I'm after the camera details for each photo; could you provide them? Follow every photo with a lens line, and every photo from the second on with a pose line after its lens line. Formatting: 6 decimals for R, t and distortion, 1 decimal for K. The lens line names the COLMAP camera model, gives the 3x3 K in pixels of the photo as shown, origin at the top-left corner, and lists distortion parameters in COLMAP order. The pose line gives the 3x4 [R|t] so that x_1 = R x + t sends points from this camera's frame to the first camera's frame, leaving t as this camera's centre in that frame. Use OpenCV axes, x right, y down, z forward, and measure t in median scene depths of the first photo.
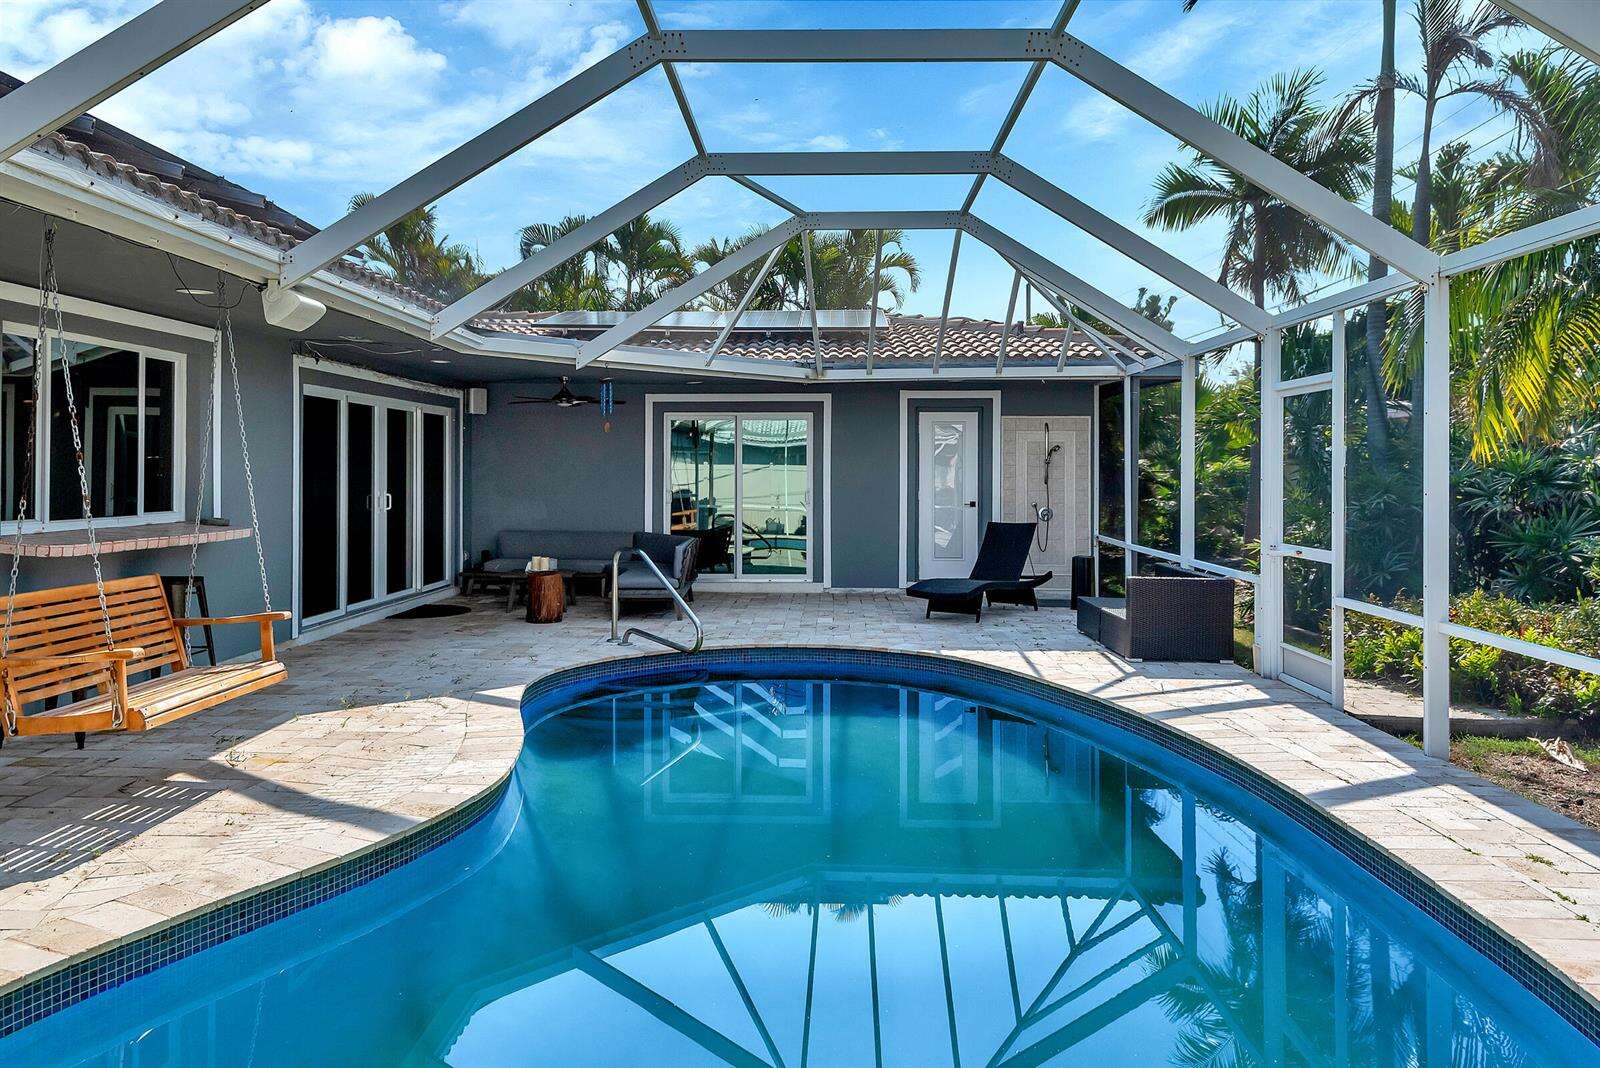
lens RADIAL K [[1111.5, 0, 804.0], [0, 1111.5, 473.7], [0, 0, 1]] dist [0.018409, -0.000810]
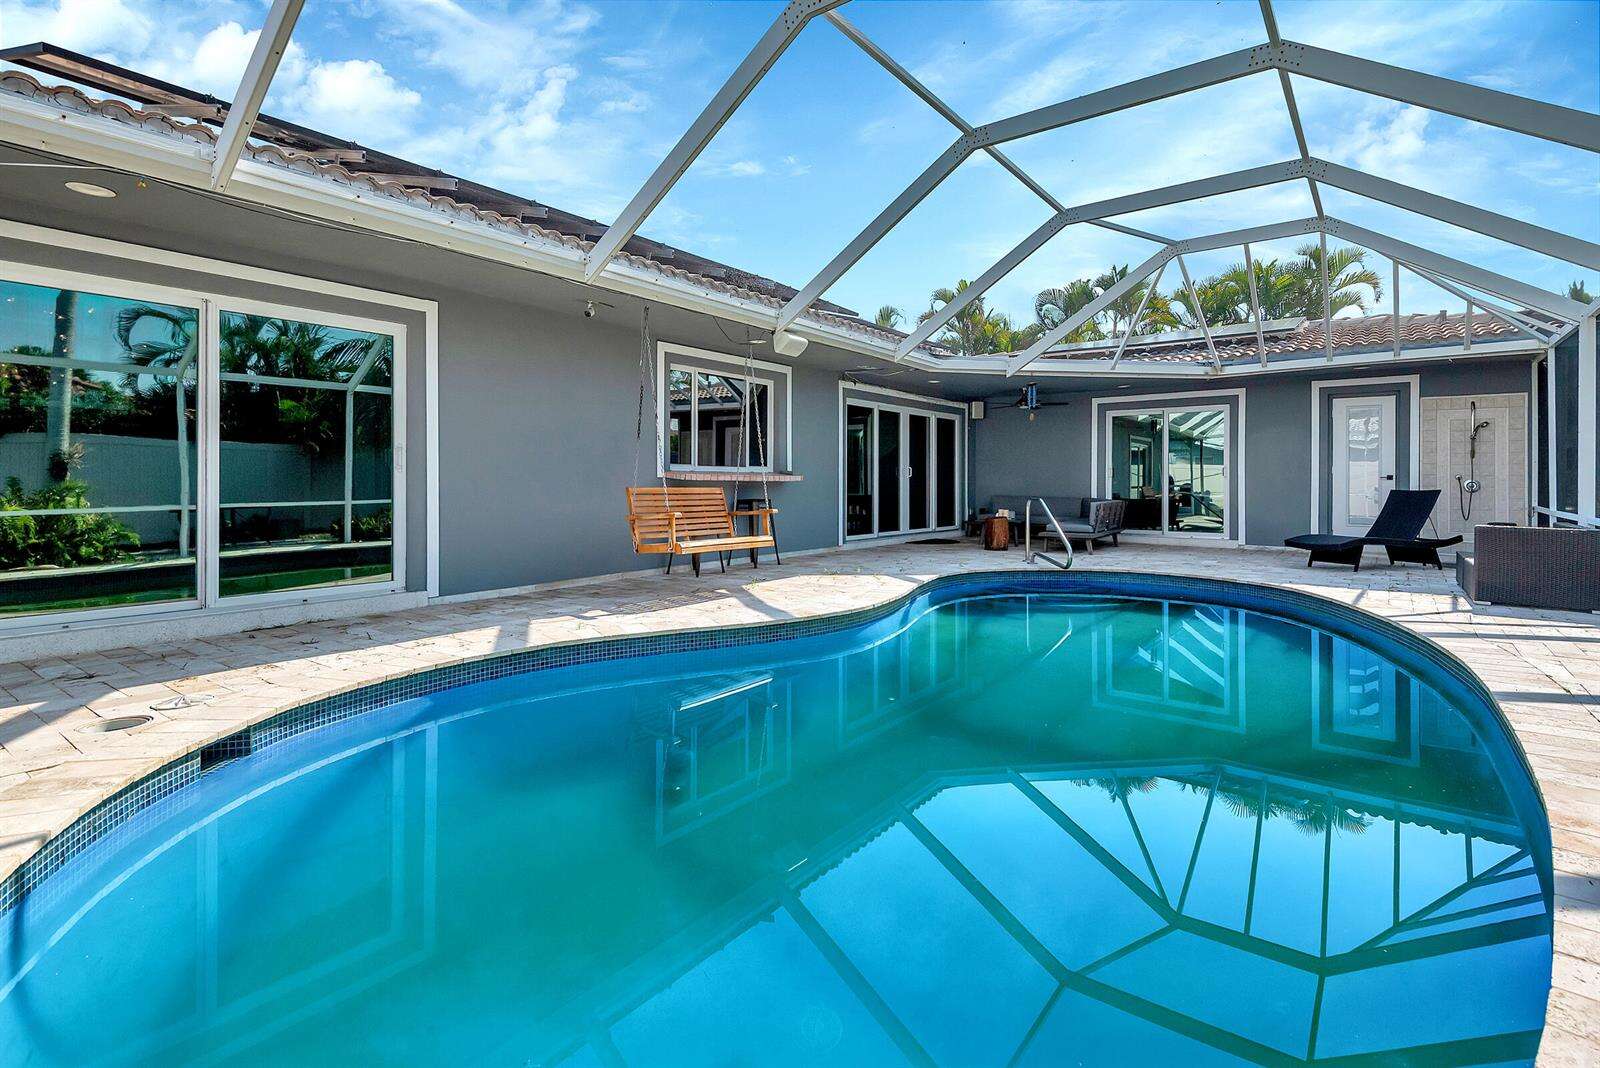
lens RADIAL K [[758.5, 0, 799.6], [0, 758.5, 486.4], [0, 0, 1]] dist [0.050469, -0.040826]
pose [[0.807300, 0.007568, -0.590093, 0.146426], [-0.004787, 0.999969, 0.006275, 0.039252], [0.590122, -0.002241, 0.807311, 0.013769]]
